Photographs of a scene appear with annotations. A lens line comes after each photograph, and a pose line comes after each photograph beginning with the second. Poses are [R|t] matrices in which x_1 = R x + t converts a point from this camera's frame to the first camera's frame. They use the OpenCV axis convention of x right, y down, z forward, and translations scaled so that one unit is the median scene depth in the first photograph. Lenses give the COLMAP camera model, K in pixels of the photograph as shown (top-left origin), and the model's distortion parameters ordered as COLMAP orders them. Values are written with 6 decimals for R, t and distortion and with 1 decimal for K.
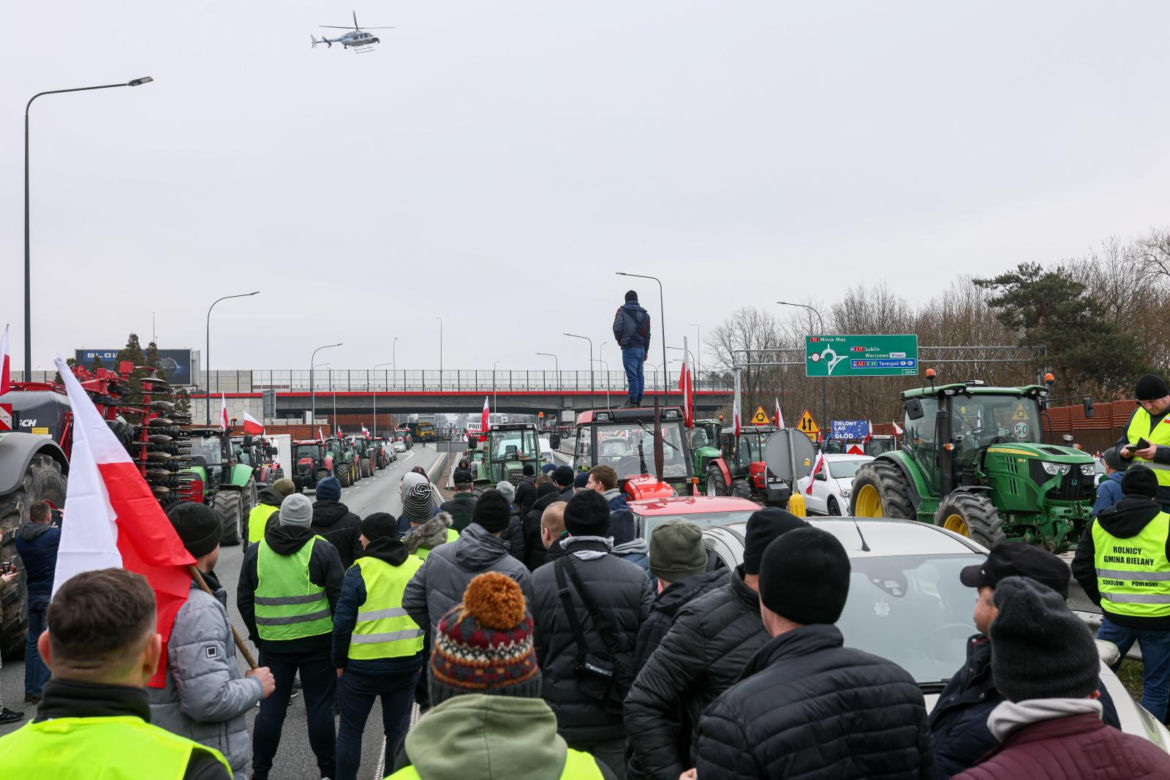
lens RADIAL K [[2422.7, 0, 585.0], [0, 2422.7, 390.0], [0, 0, 1]] dist [-0.280478, -0.045936]
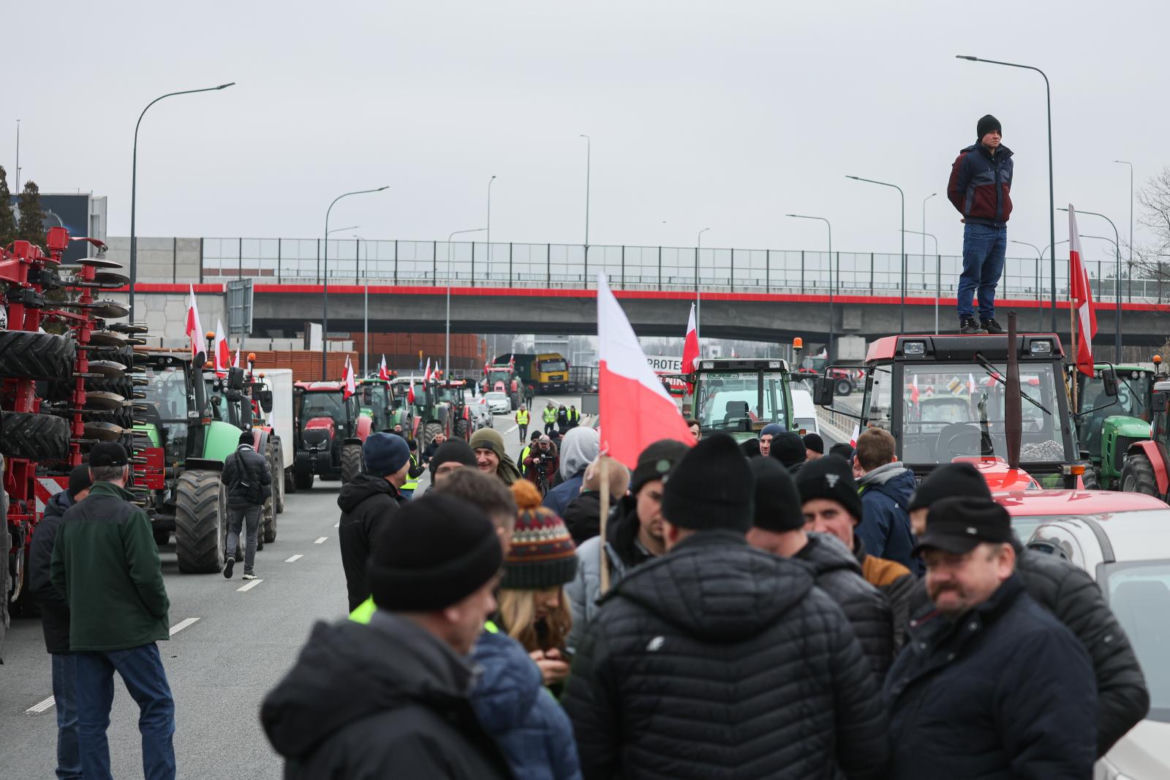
lens RADIAL K [[2422.7, 0, 585.0], [0, 2422.7, 390.0], [0, 0, 1]] dist [-0.280478, -0.045936]
pose [[0.992914, 0.028889, -0.115268, -0.003785], [-0.024930, 0.999054, 0.035643, 0.003182], [0.116188, -0.032517, 0.992695, 0.496959]]
